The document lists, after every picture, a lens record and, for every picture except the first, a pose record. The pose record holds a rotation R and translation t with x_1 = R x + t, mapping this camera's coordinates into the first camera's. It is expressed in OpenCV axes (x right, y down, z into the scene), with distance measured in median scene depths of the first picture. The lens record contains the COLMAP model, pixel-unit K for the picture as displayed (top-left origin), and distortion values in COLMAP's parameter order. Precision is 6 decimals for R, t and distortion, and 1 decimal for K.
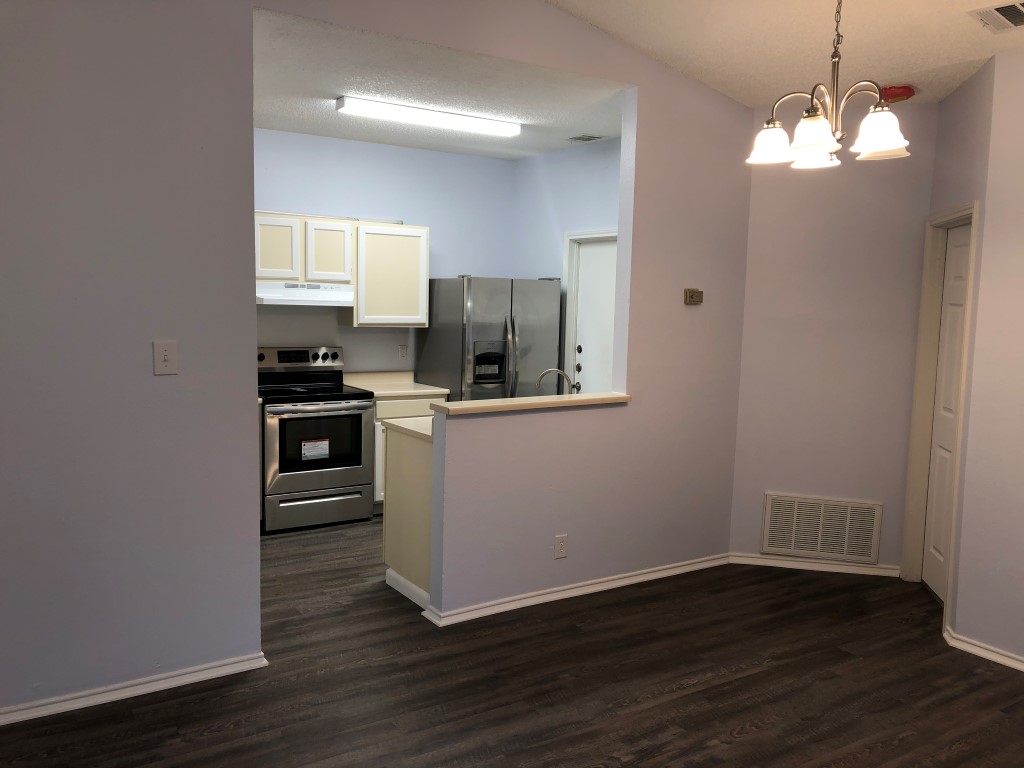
lens RADIAL K [[846.5, 0, 512.0], [0, 846.5, 384.0], [0, 0, 1]] dist [0.047211, -0.003030]
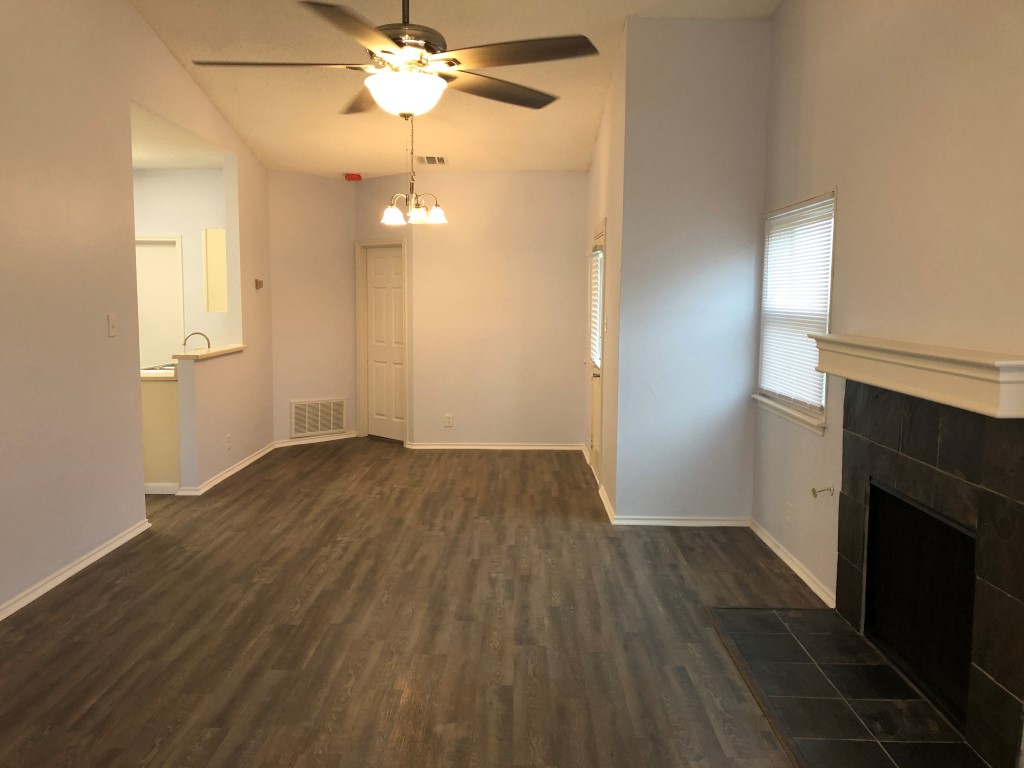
lens RADIAL K [[846.5, 0, 512.0], [0, 846.5, 384.0], [0, 0, 1]] dist [0.047211, -0.003030]
pose [[0.555124, -0.109011, 0.824593, -1.066451], [0.097026, 0.993093, 0.065968, 0.033029], [-0.826089, 0.043386, 0.561867, -0.378811]]
